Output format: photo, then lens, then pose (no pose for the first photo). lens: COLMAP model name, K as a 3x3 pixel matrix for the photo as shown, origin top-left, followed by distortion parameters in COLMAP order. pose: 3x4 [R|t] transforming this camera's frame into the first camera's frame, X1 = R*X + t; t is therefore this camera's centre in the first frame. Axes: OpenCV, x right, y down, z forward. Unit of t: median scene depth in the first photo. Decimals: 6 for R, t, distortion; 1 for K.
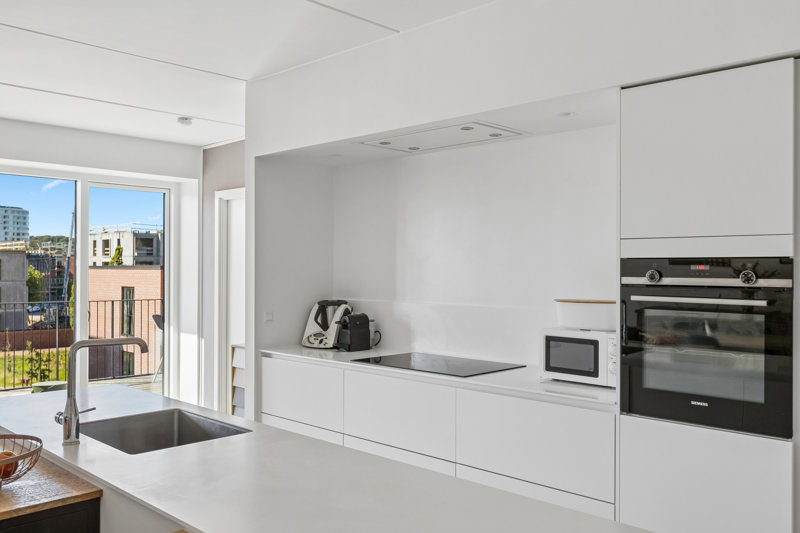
lens RADIAL K [[697.5, 0, 396.4], [0, 697.5, 272.7], [0, 0, 1]] dist [-0.002859, 0.003582]
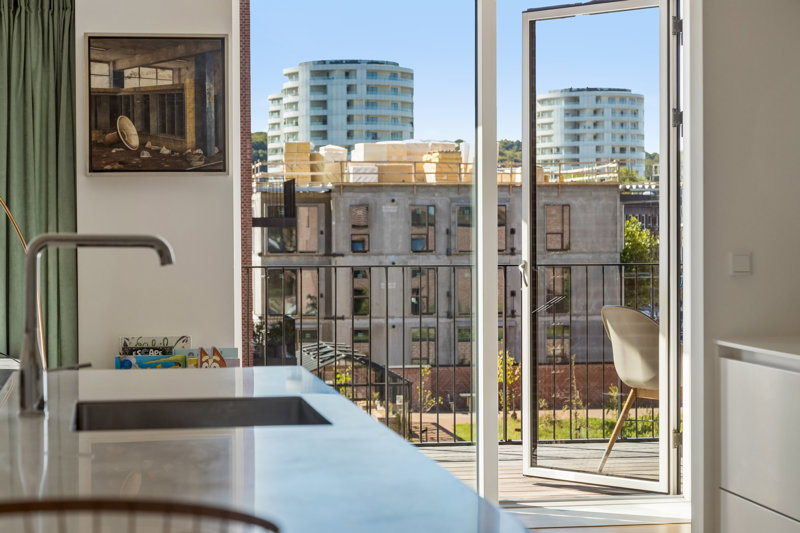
lens RADIAL K [[1793.2, 0, 396.5], [0, 1793.2, 266.4], [0, 0, 1]] dist [0.016814, 0.000000]
pose [[0.809119, 0.003894, -0.587632, 0.282294], [0.005563, 0.999882, 0.014286, 0.047564], [0.587618, -0.014828, 0.809002, 0.002391]]
